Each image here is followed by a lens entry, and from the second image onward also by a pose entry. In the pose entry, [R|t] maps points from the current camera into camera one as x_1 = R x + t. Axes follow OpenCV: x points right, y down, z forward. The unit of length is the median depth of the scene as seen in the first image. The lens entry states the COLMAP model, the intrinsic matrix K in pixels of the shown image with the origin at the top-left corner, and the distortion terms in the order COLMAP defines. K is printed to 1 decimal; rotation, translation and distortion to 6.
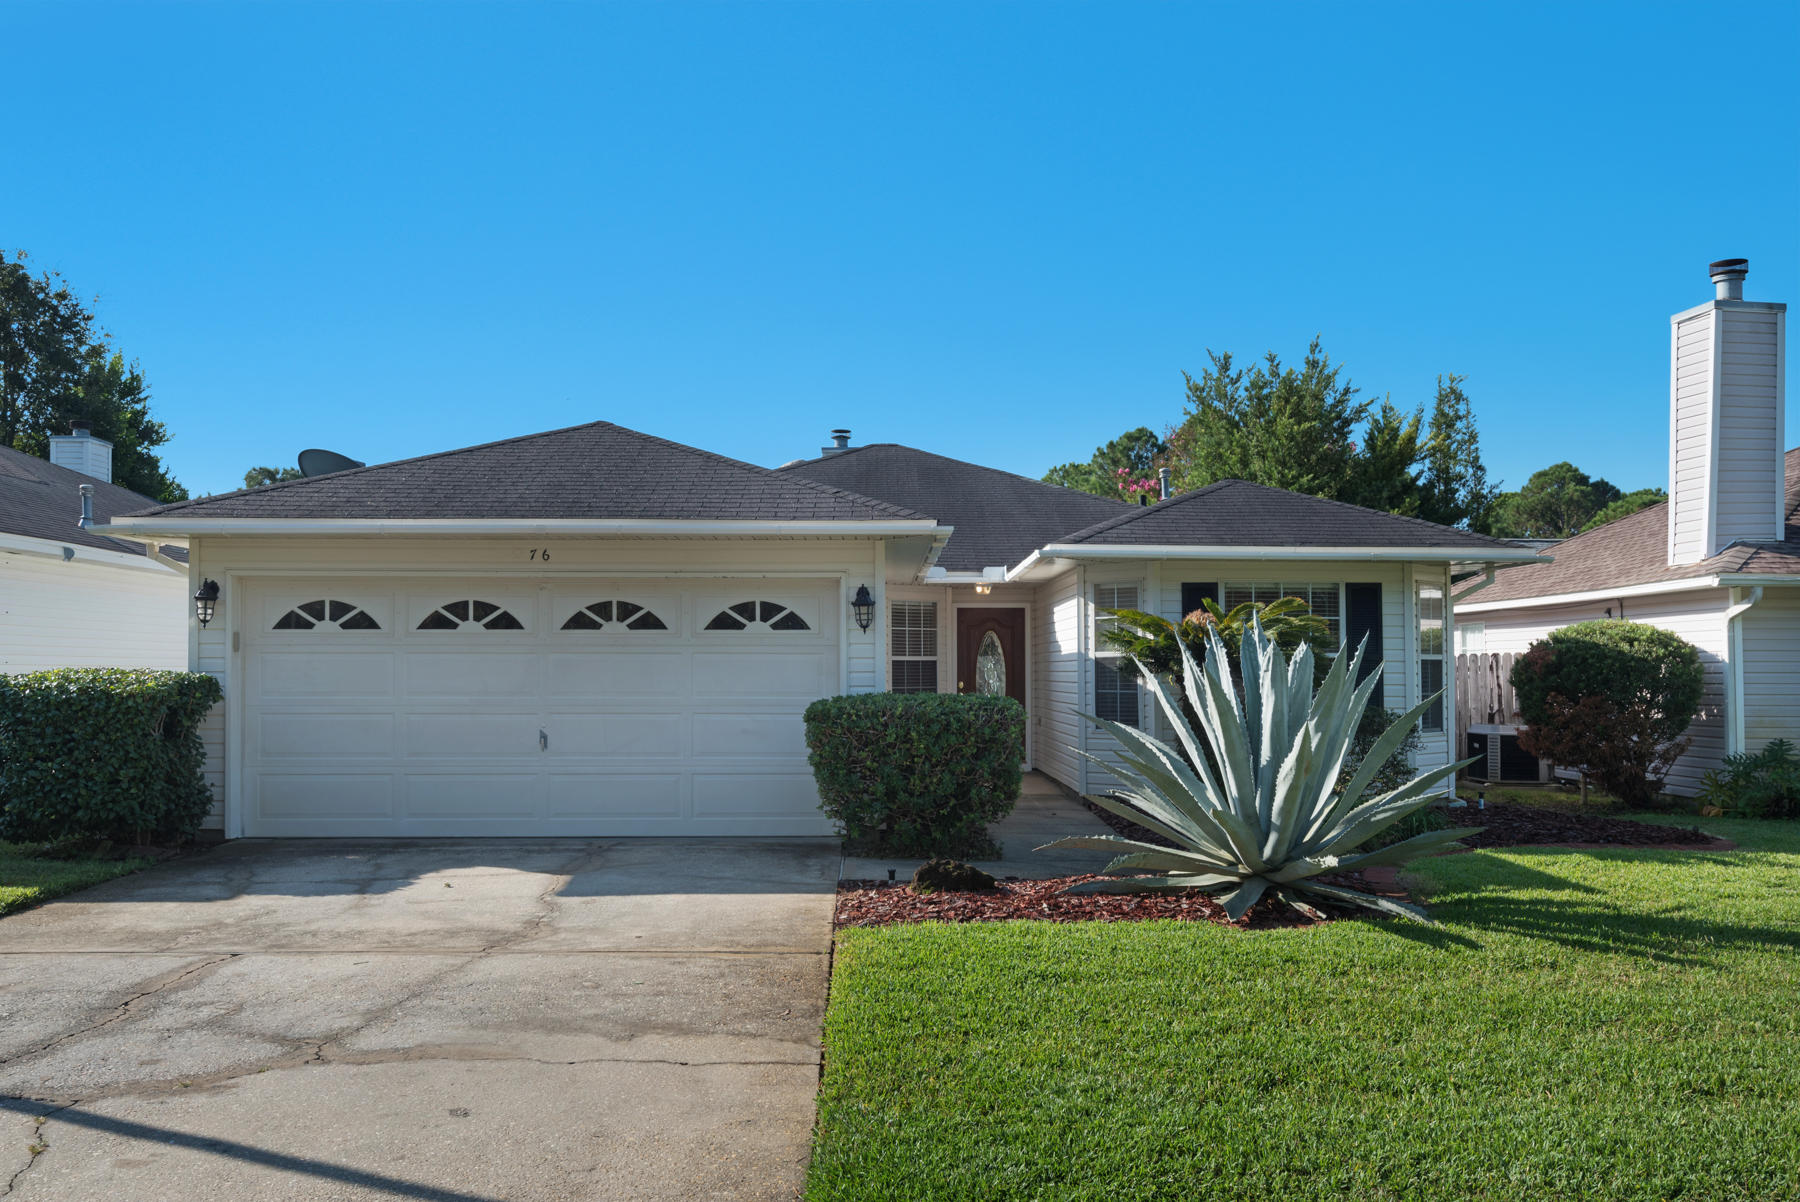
lens RADIAL K [[1499.2, 0, 900.0], [0, 1499.2, 601.0], [0, 0, 1]] dist [0.003950, 0.006579]
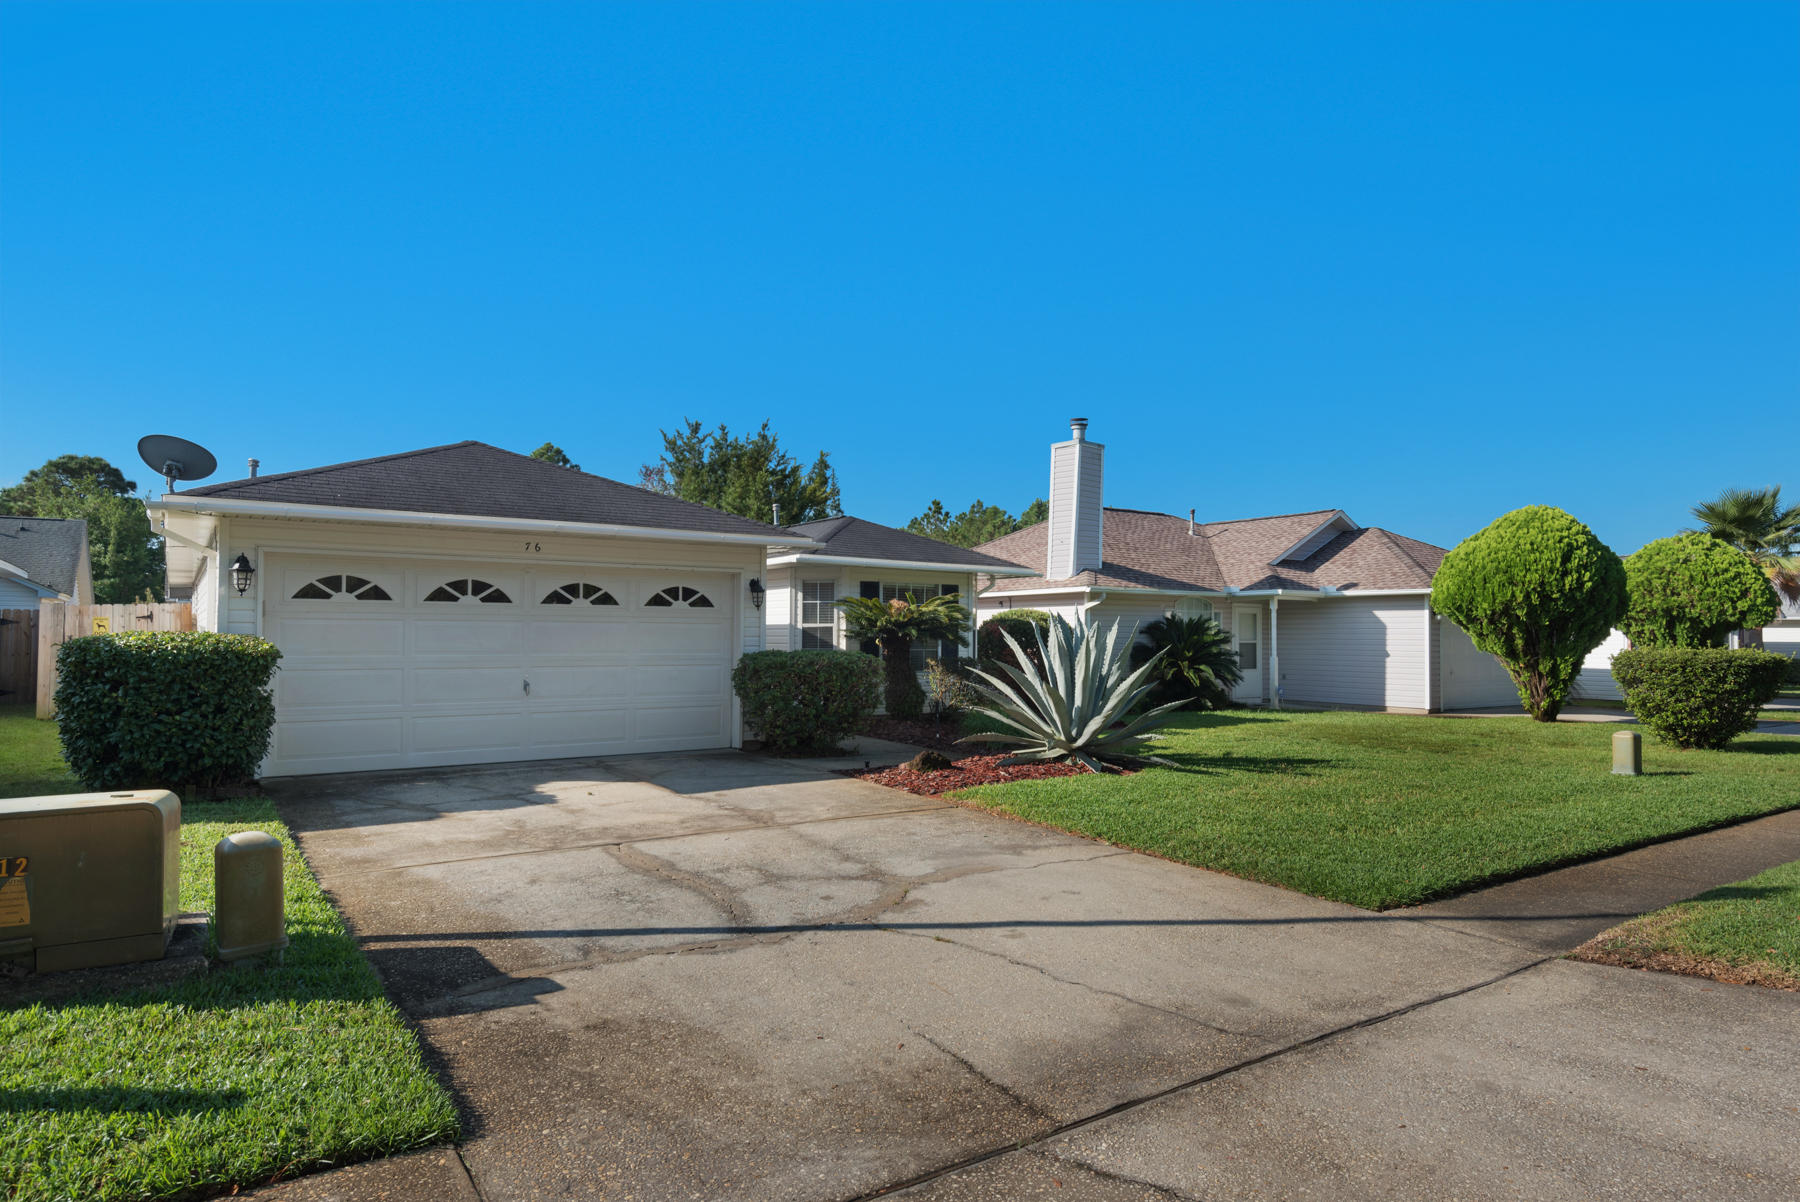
lens RADIAL K [[1045.1, 0, 900.0], [0, 1045.1, 601.0], [0, 0, 1]] dist [0.029908, -0.000266]
pose [[0.826086, 0.022799, 0.563083, -0.494175], [-0.032163, 0.999460, 0.006717, 0.000100], [-0.562626, -0.023659, 0.826373, 0.047516]]
